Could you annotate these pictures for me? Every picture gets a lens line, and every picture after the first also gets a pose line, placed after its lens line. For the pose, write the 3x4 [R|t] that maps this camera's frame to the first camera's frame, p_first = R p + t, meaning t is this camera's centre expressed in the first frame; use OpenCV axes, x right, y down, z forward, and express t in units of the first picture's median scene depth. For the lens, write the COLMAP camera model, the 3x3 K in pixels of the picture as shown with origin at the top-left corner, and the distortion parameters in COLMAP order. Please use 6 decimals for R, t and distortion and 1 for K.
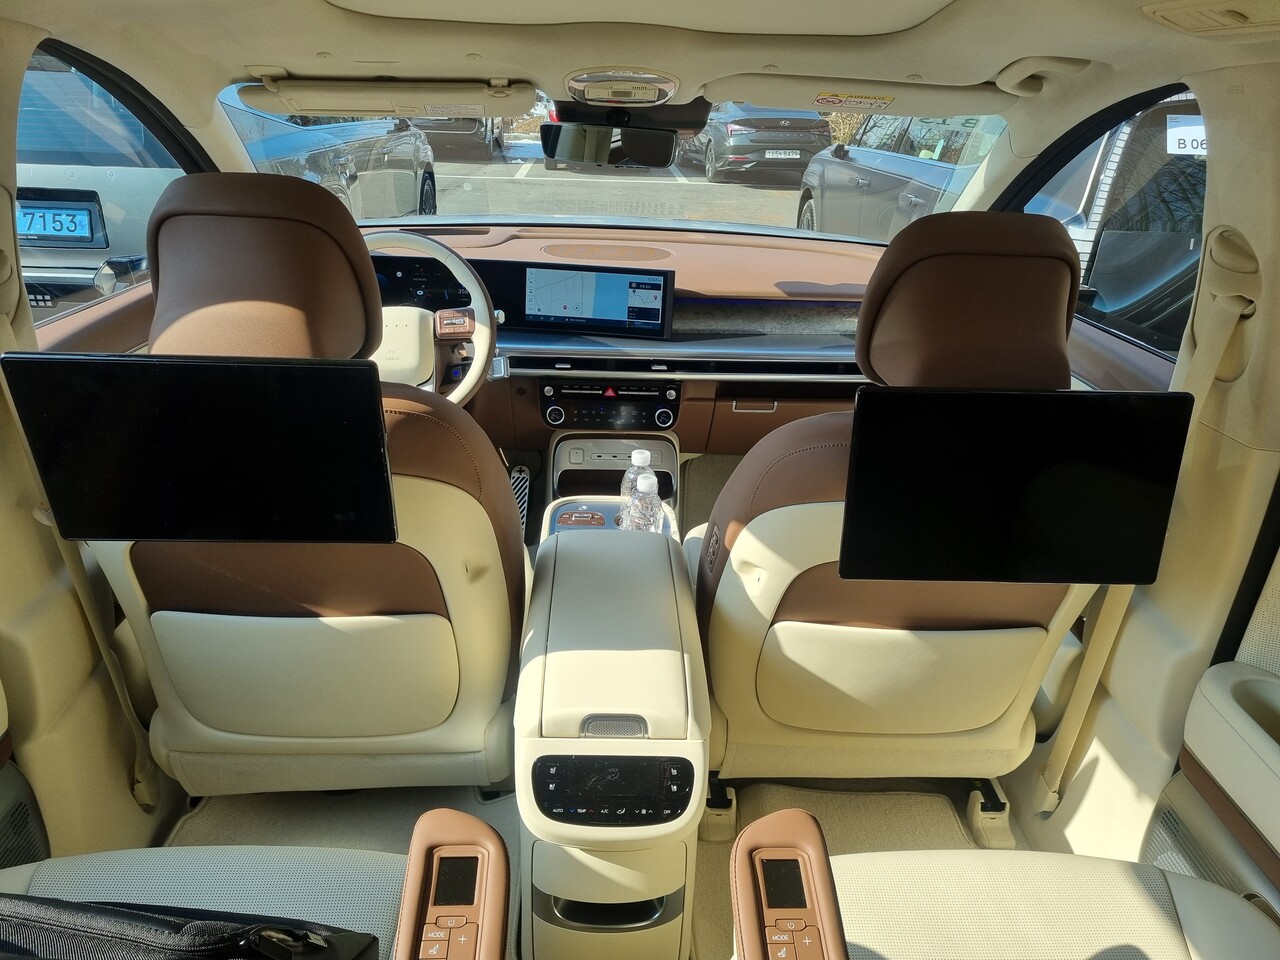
lens RADIAL K [[950.0, 0, 622.3], [0, 950.0, 477.8], [0, 0, 1]] dist [0.057280, -0.041108]
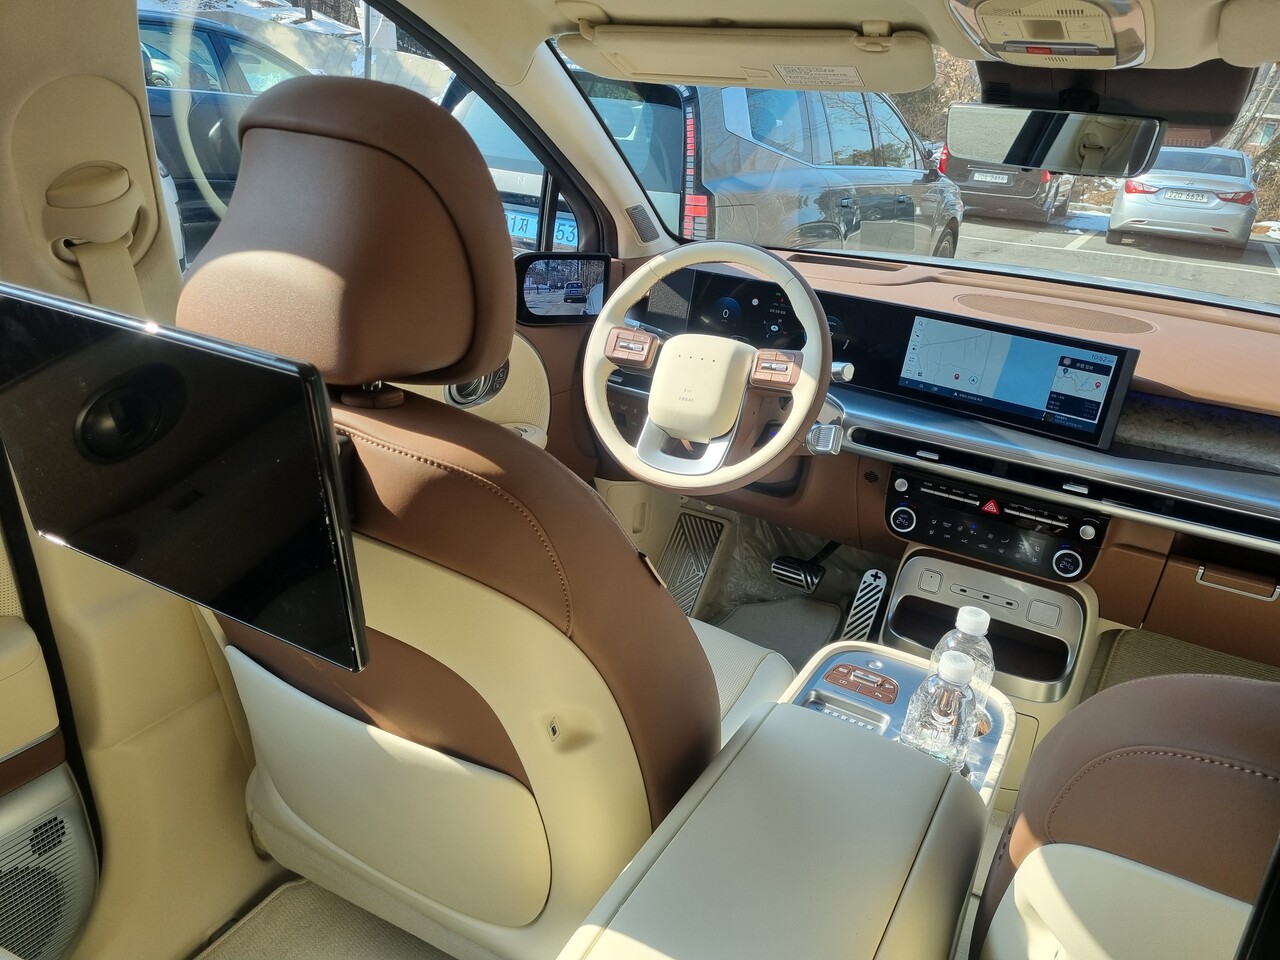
lens RADIAL K [[950.0, 0, 622.3], [0, 950.0, 477.8], [0, 0, 1]] dist [0.057280, -0.041108]
pose [[0.852312, 0.223233, -0.473002, 0.083576], [-0.249677, 0.968303, 0.007092, -0.048812], [0.459592, 0.112053, 0.881033, 0.264632]]
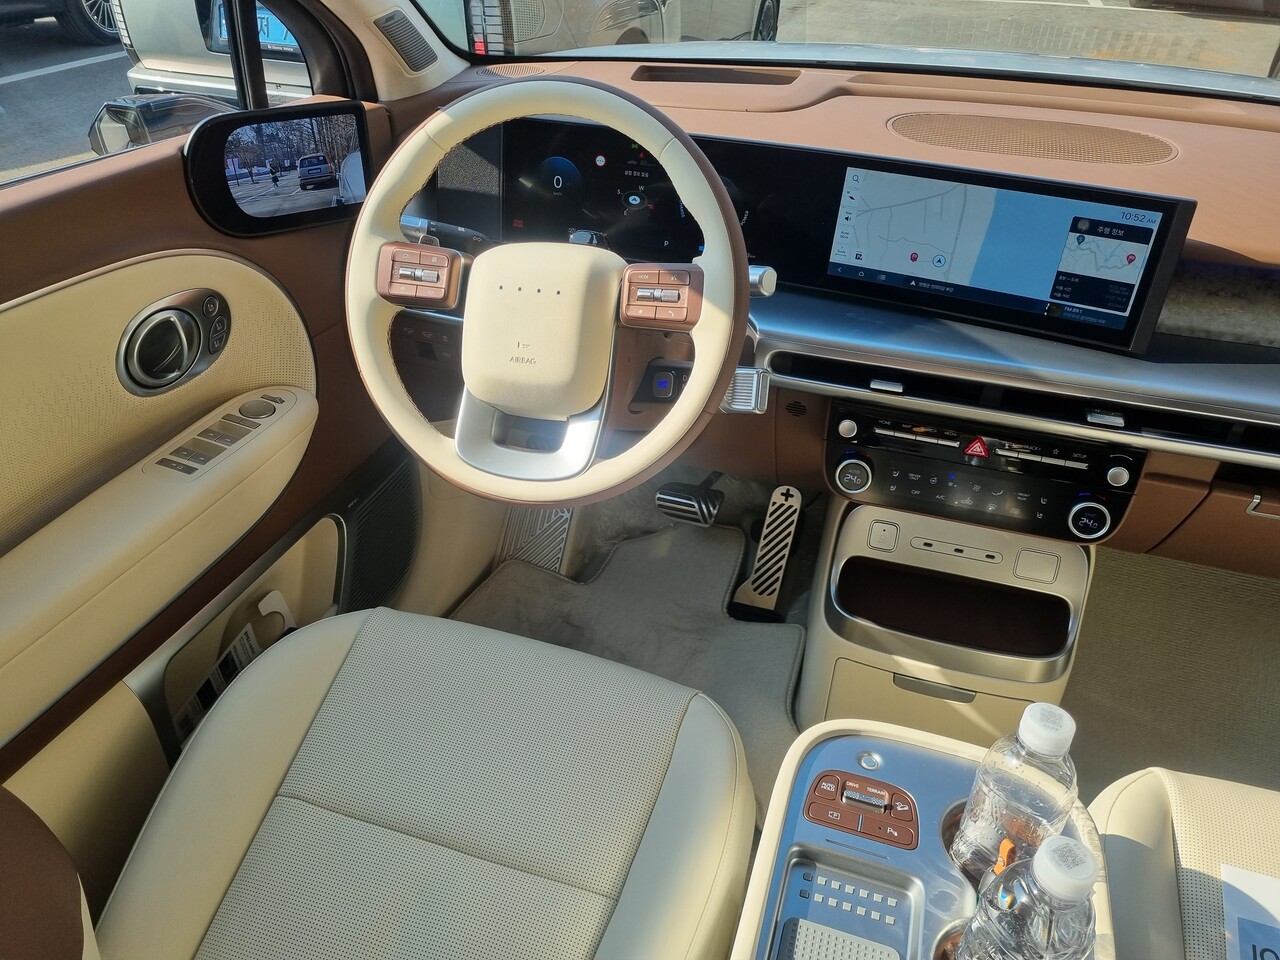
lens RADIAL K [[959.8, 0, 620.8], [0, 959.8, 493.1], [0, 0, 1]] dist [0.055825, -0.043245]
pose [[0.941726, 0.177617, -0.285663, -0.039475], [-0.127424, 0.974305, 0.185722, -0.136838], [0.311311, -0.138499, 0.940162, 0.485622]]
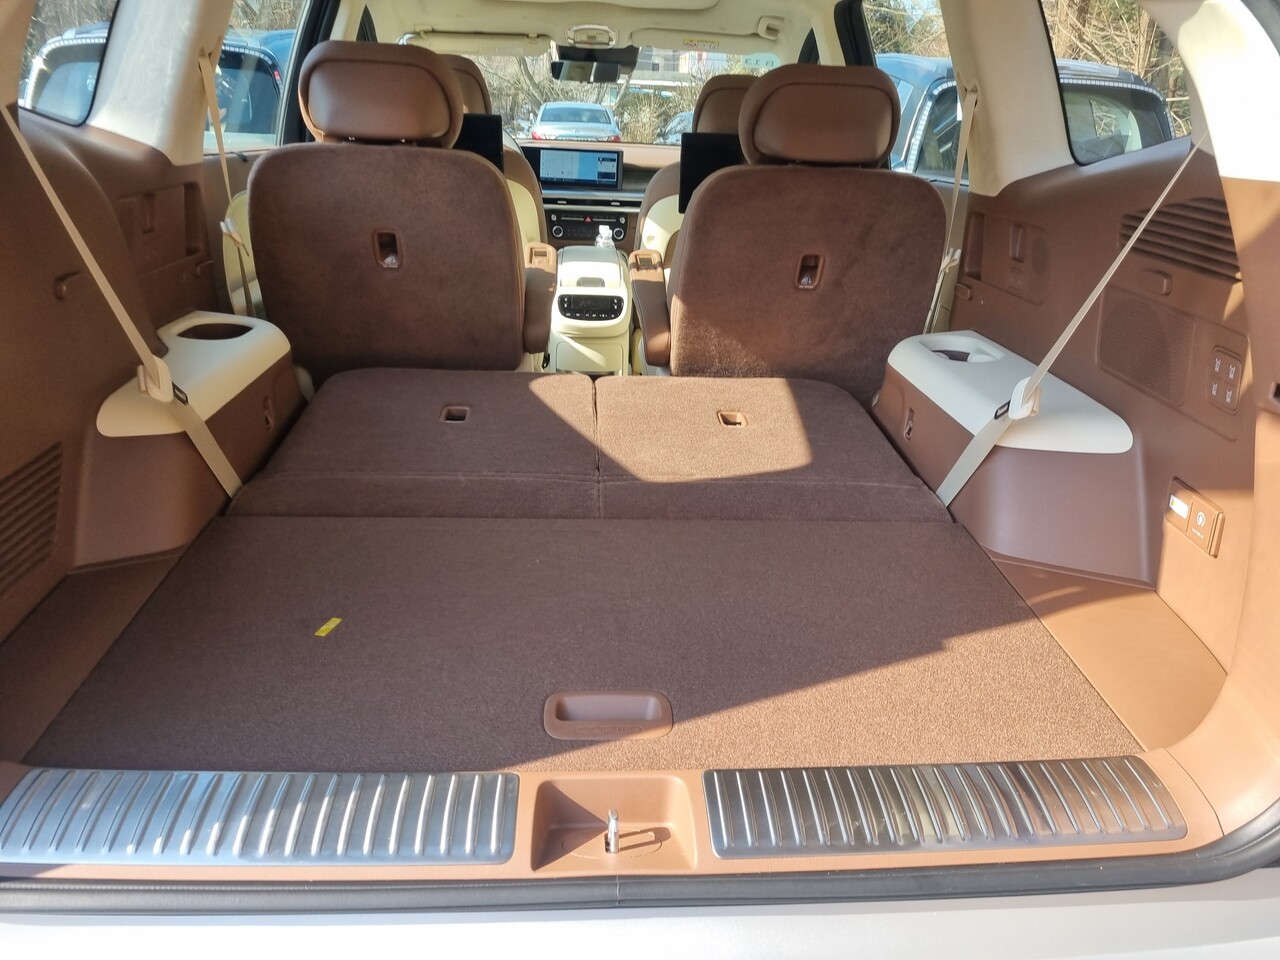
lens RADIAL K [[907.4, 0, 640.0], [0, 907.4, 480.0], [0, 0, 1]] dist [0.000115, 0.000108]
pose [[0.999012, -0.008324, 0.043665, 0.005963], [0.009001, 0.999842, -0.015330, 0.430511], [-0.043531, 0.015708, 0.998929, -0.707054]]
